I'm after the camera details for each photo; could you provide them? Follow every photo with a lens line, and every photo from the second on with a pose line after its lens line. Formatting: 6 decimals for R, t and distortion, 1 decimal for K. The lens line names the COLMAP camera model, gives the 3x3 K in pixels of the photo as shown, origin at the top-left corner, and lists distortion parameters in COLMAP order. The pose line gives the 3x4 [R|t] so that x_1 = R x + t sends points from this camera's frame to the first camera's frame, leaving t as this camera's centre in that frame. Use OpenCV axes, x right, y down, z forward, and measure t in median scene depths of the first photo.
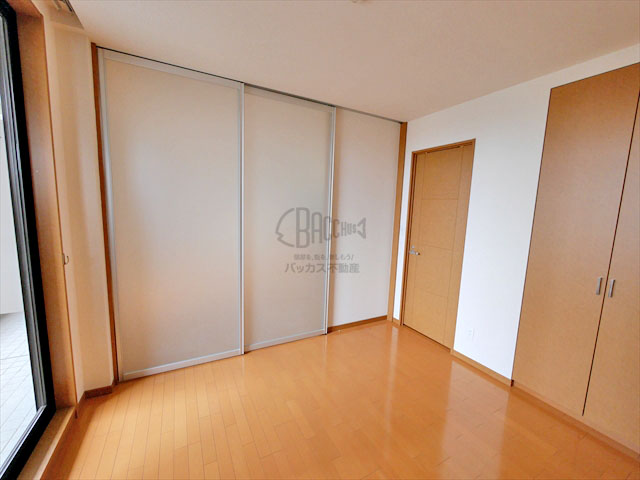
lens RADIAL K [[259.5, 0, 320.0], [0, 259.5, 240.0], [0, 0, 1]] dist [-0.000515, 0.000010]
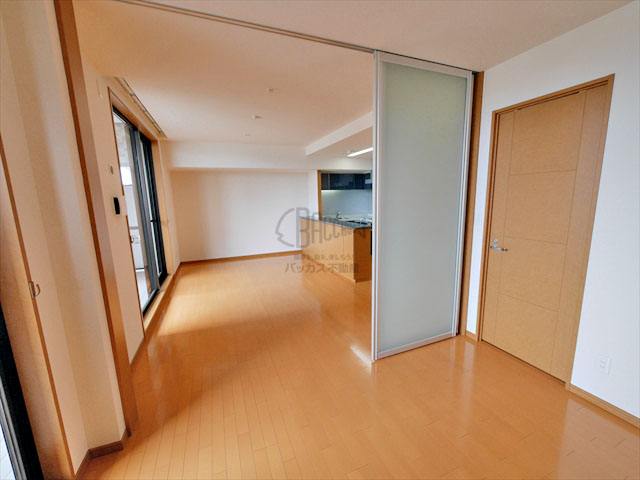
lens RADIAL K [[259.5, 0, 320.0], [0, 259.5, 240.0], [0, 0, 1]] dist [-0.000515, 0.000010]
pose [[0.992673, -0.042723, -0.113030, -0.070473], [0.046945, 0.998286, 0.034955, -0.028293], [0.111343, -0.040005, 0.992977, 0.228025]]
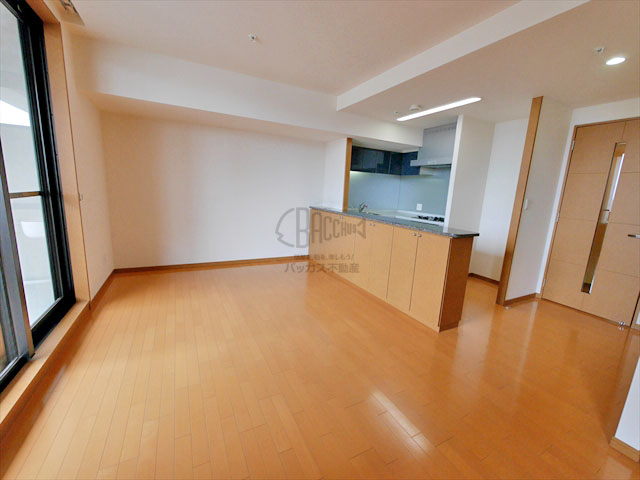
lens RADIAL K [[264.1, 0, 320.0], [0, 264.1, 240.0], [0, 0, 1]] dist [0.000086, -0.000050]
pose [[0.999854, 0.017064, -0.001183, -0.182485], [-0.016966, 0.998161, 0.058193, -0.037749], [0.002174, -0.058164, 0.998305, 0.434606]]
